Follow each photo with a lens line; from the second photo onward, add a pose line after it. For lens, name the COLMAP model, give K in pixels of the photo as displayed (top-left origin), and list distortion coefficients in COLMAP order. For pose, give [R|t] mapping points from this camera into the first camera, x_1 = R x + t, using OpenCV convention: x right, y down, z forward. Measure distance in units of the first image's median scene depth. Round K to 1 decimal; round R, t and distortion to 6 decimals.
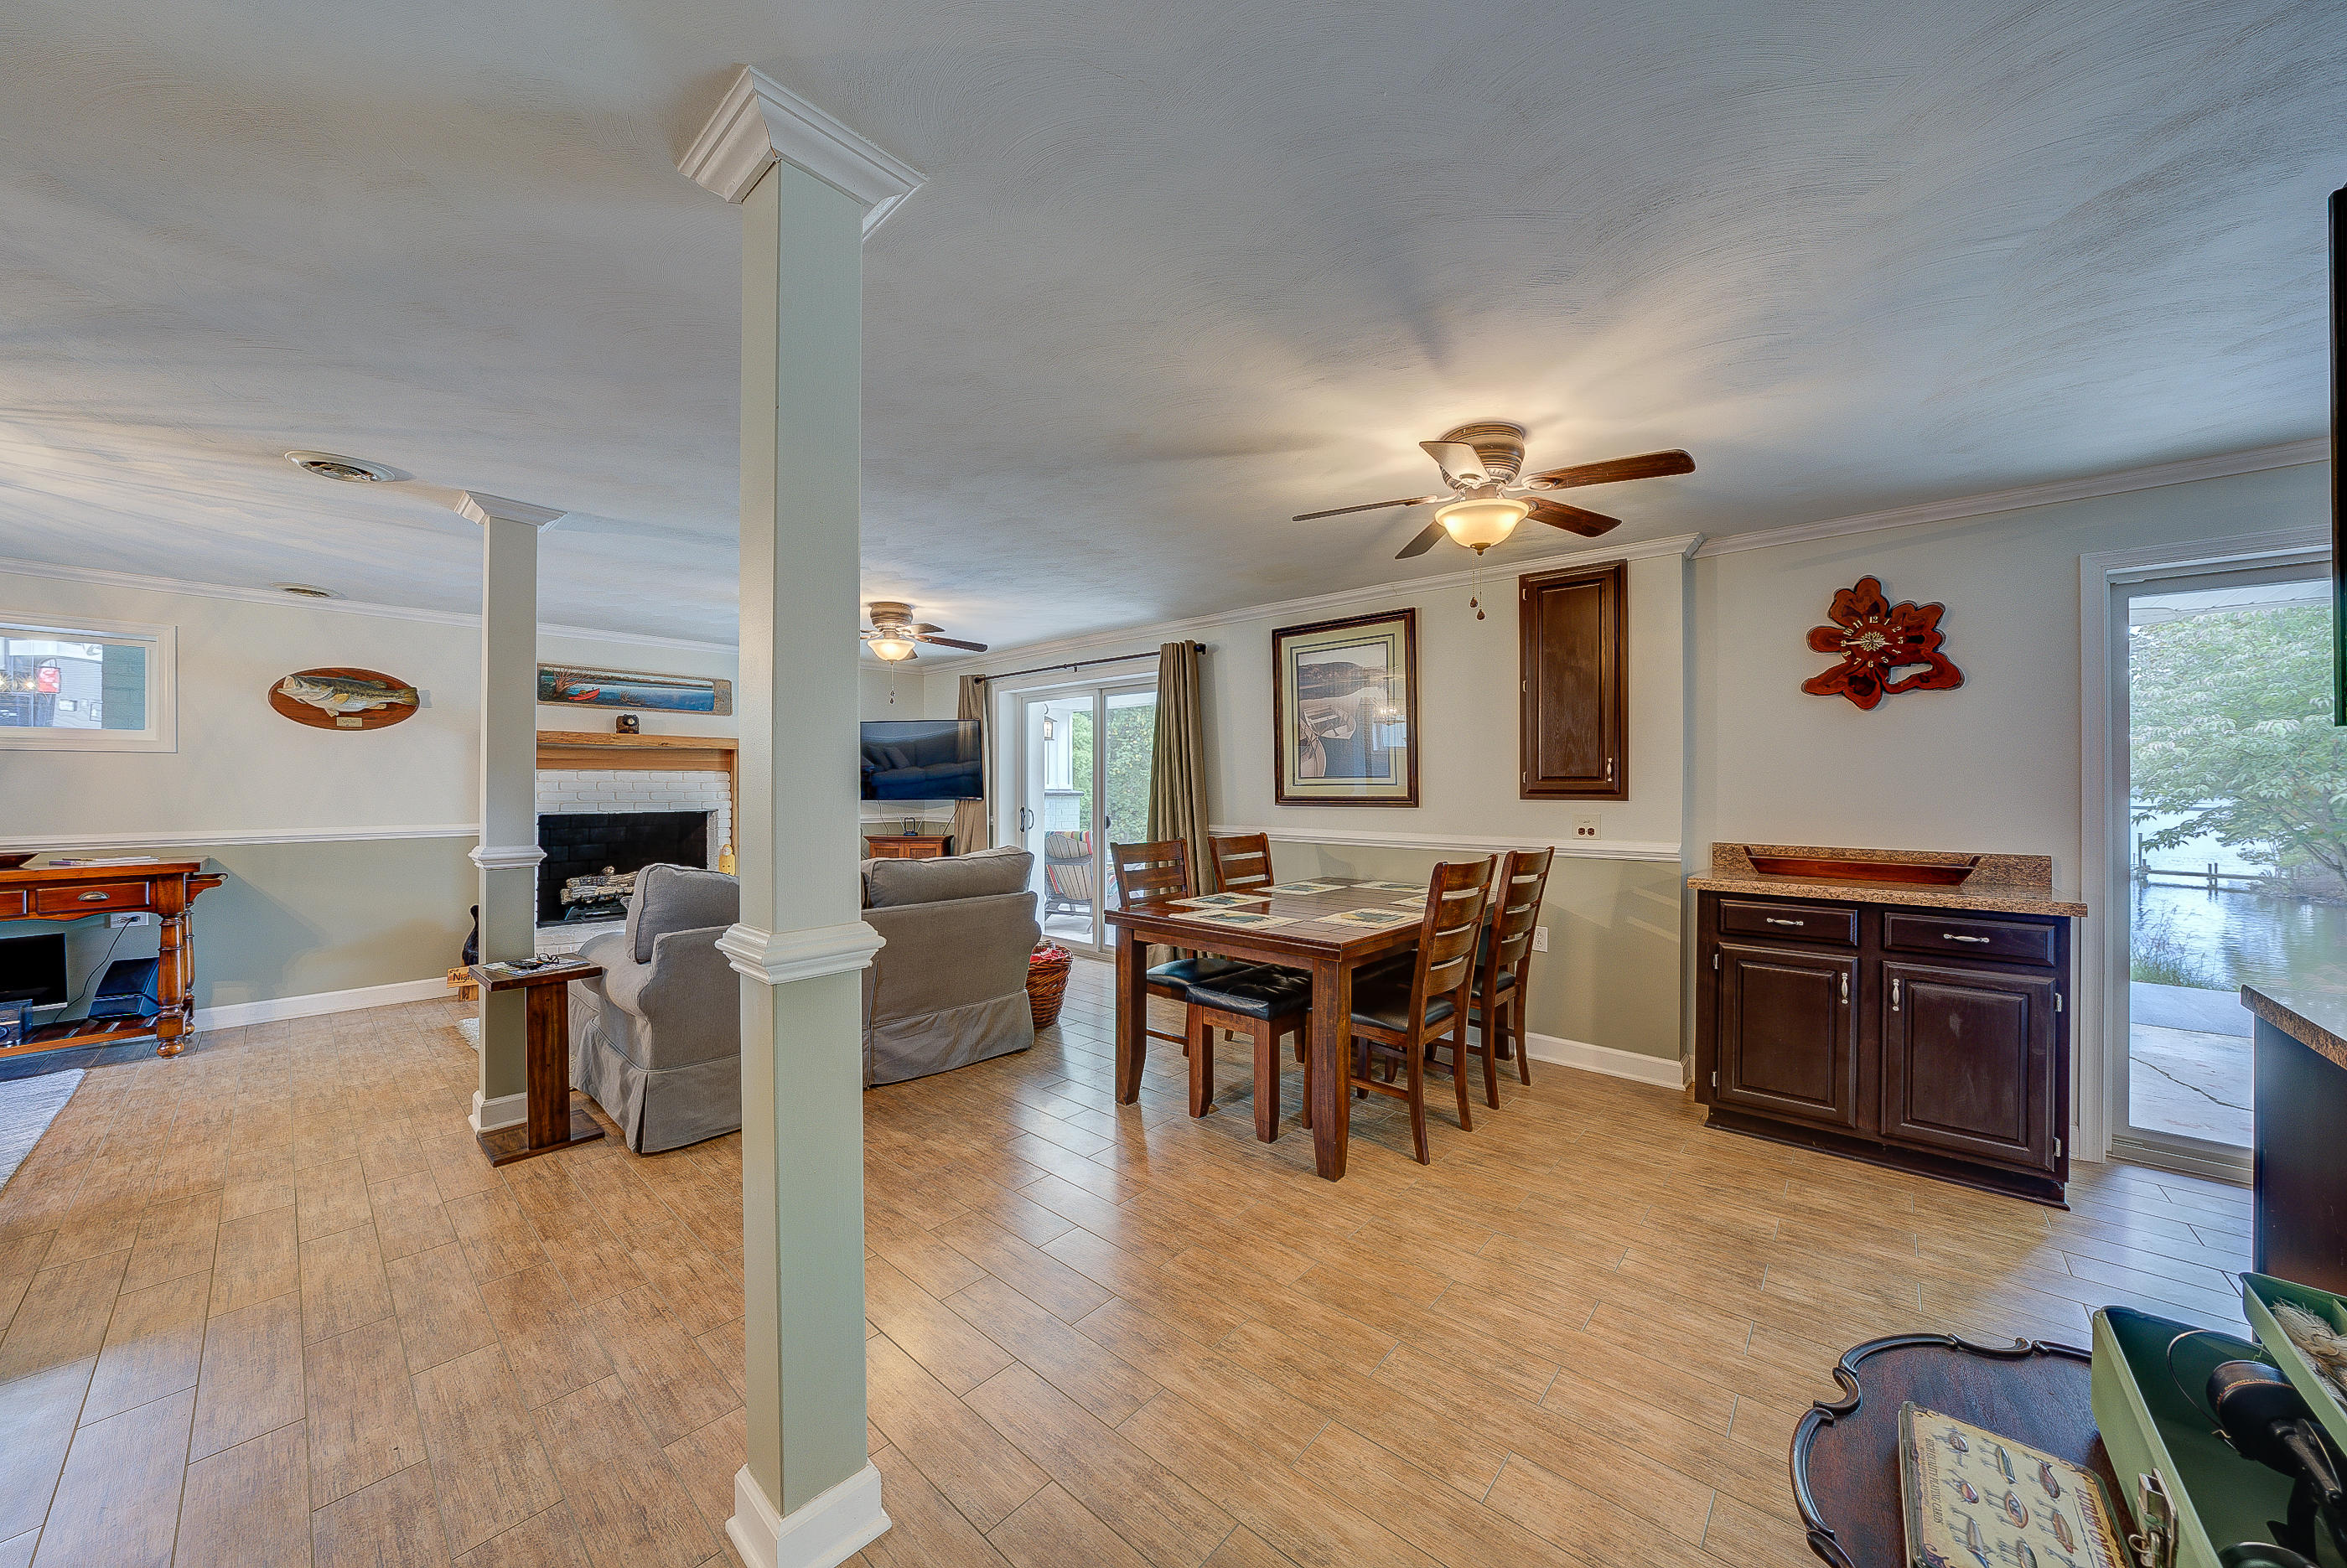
lens RADIAL K [[807.4, 0, 1105.5], [0, 807.4, 779.5], [0, 0, 1]] dist [-0.010056, 0.000183]
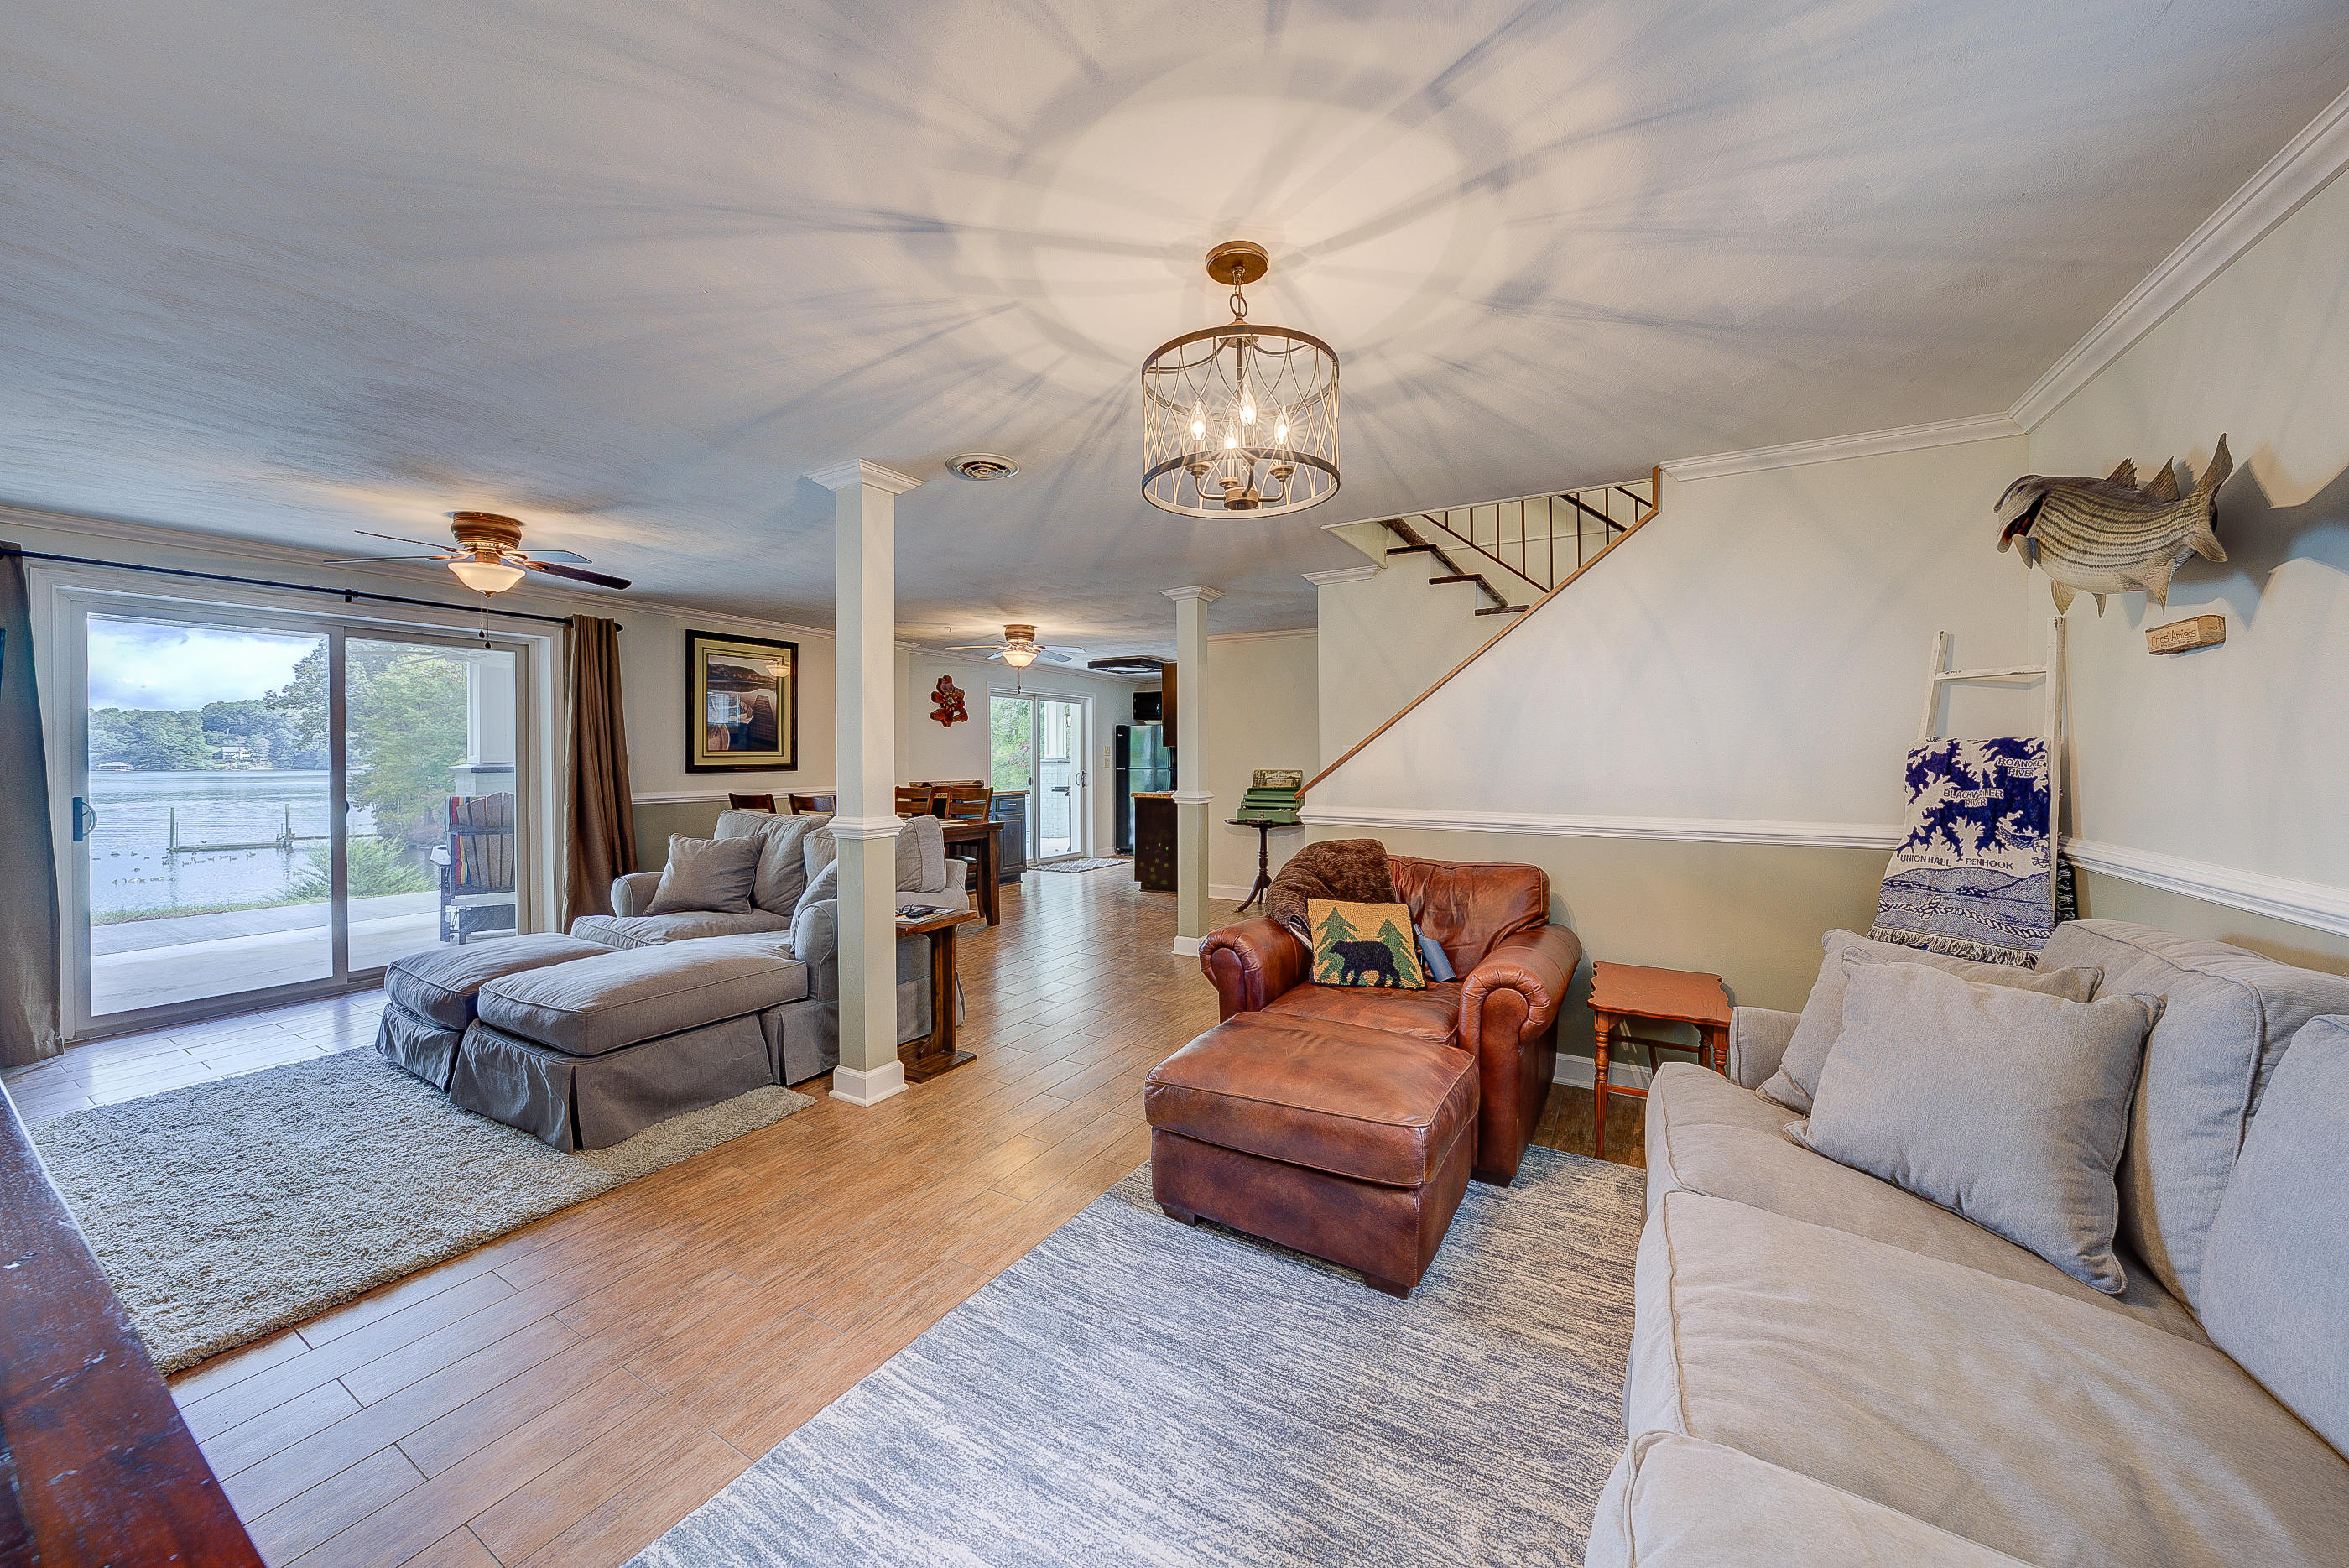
lens RADIAL K [[842.2, 0, 1214.9], [0, 842.2, 759.7], [0, 0, 1]] dist [-0.021128, 0.000245]
pose [[-0.262385, -0.004806, 0.964951, -1.276219], [-0.002918, 0.999987, 0.004187, 0.003557], [-0.964959, -0.001717, -0.262396, 0.588953]]
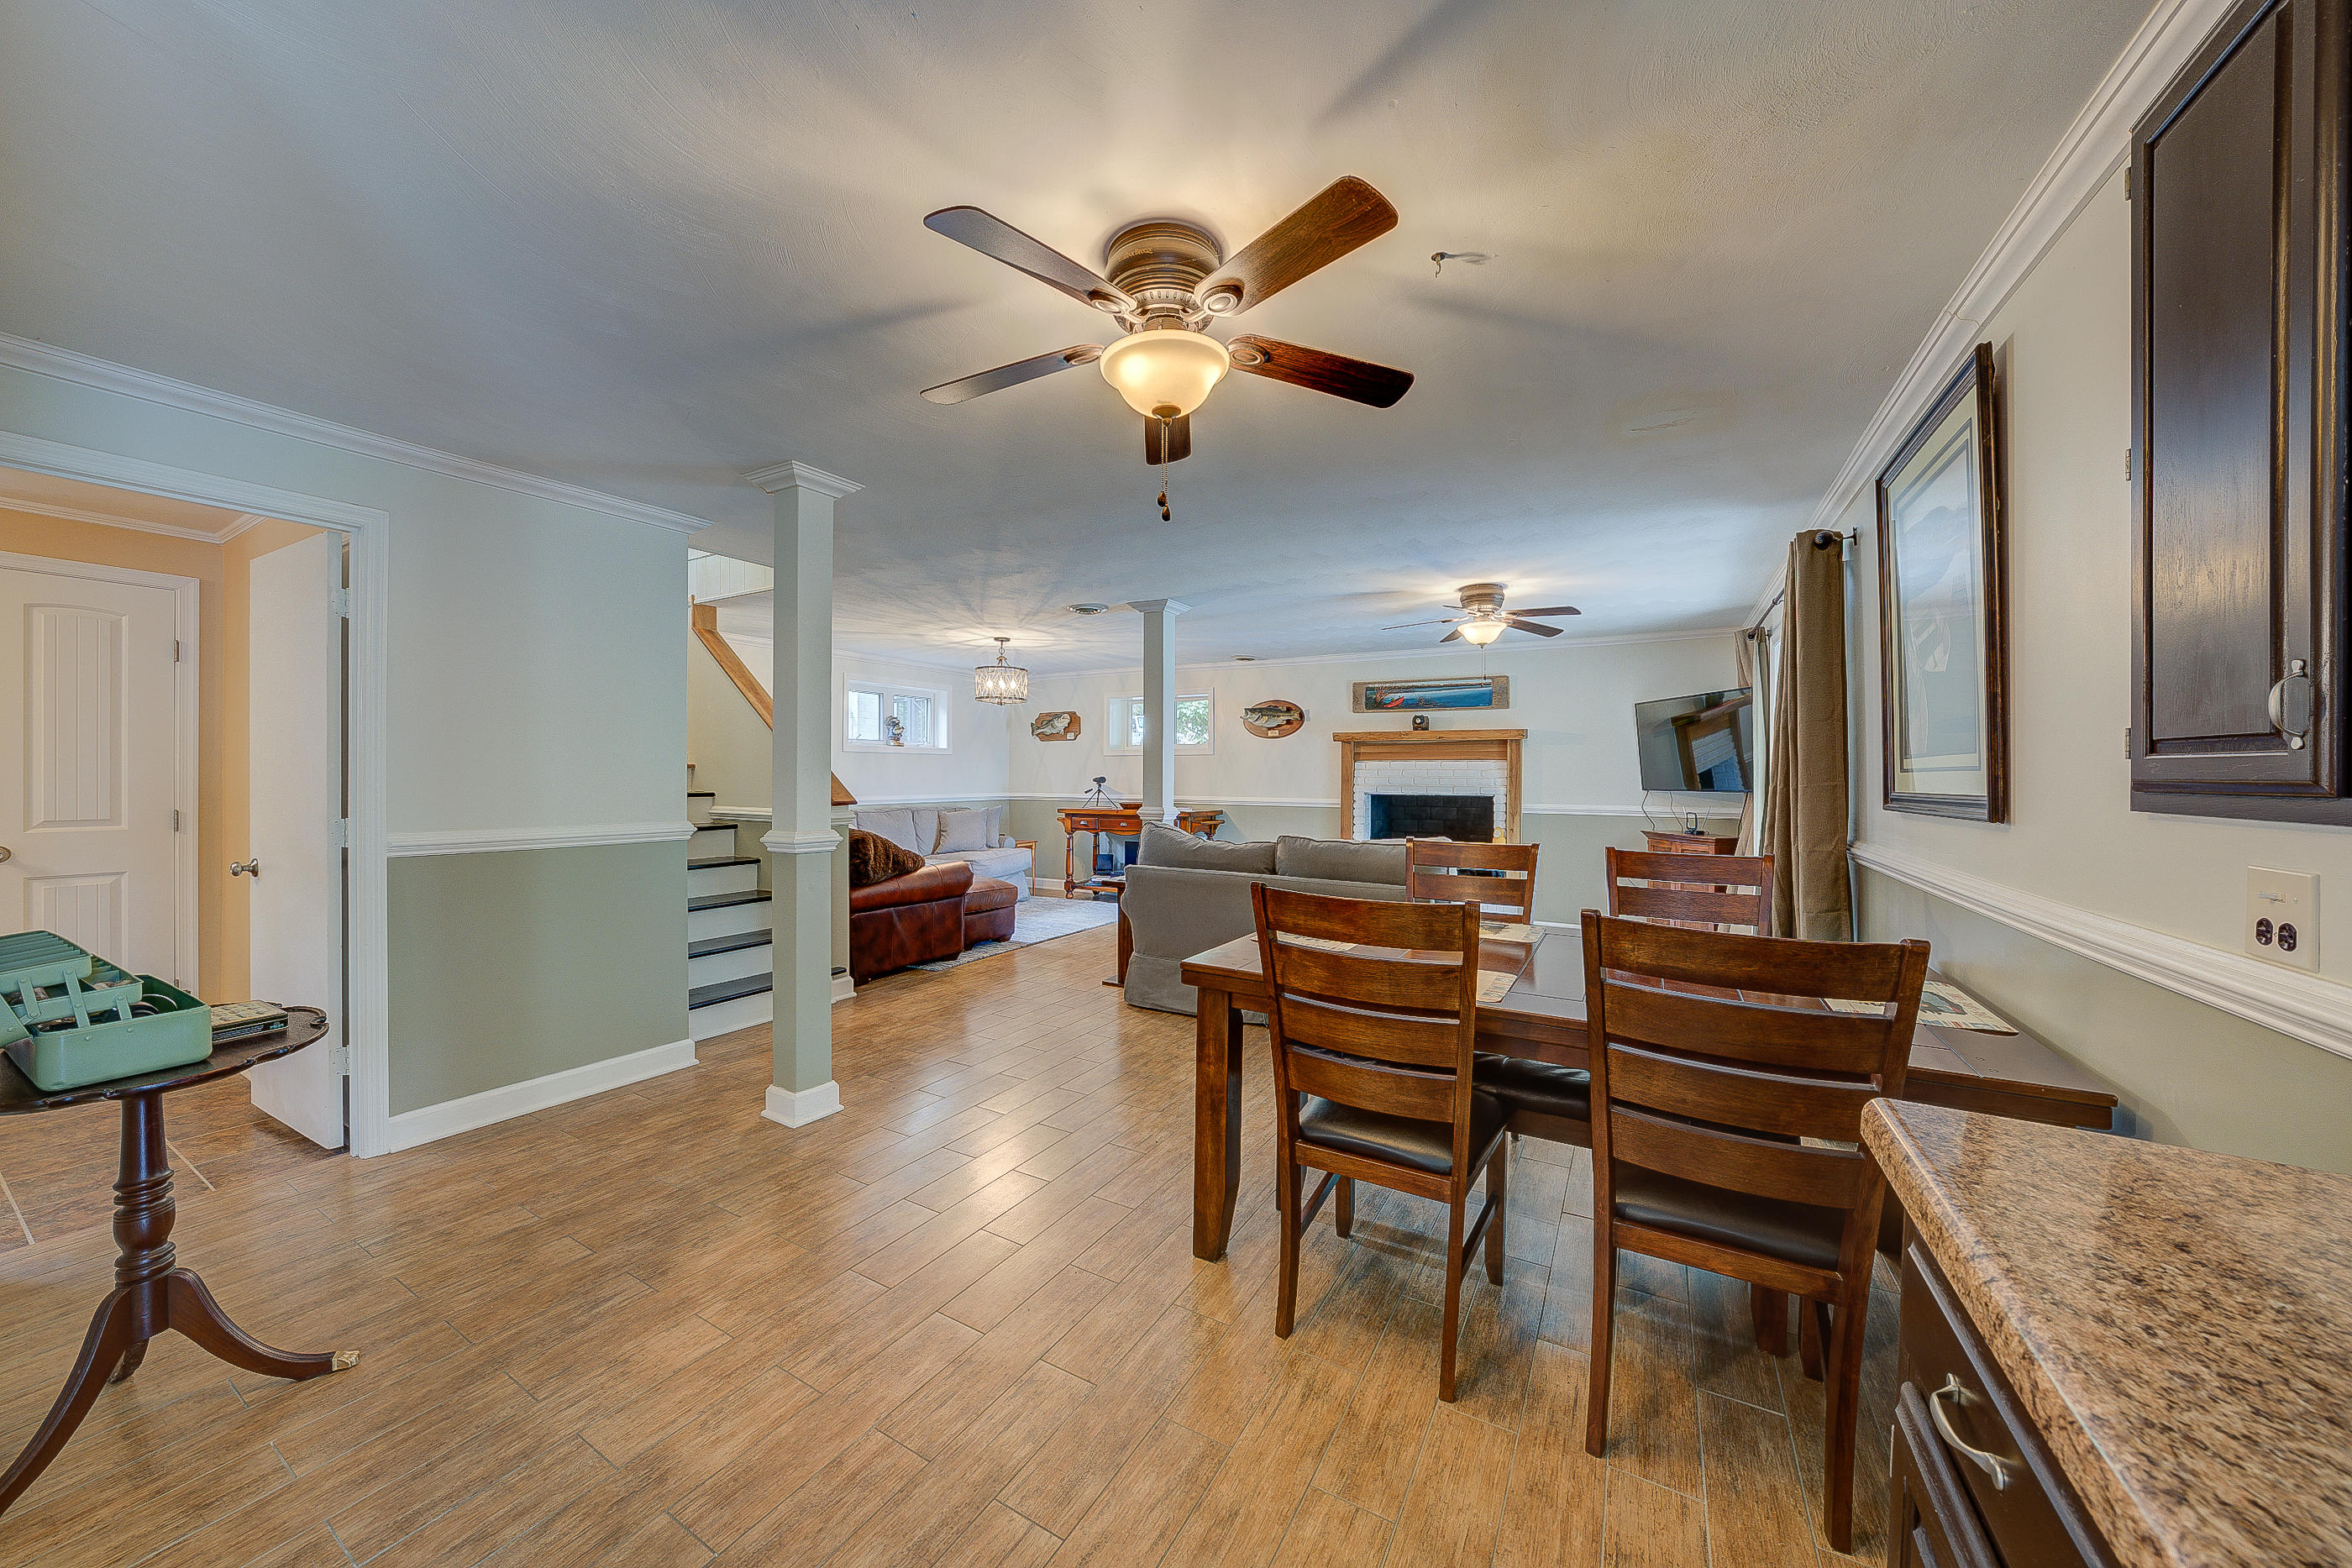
lens RADIAL K [[789.9, 0, 1199.6], [0, 789.9, 778.1], [0, 0, 1]] dist [0.000178, 0.000088]
pose [[0.250110, 0.007140, -0.968191, 0.596990], [0.002229, 0.999966, 0.007950, 0.006125], [0.968215, -0.004146, 0.250086, 0.459220]]
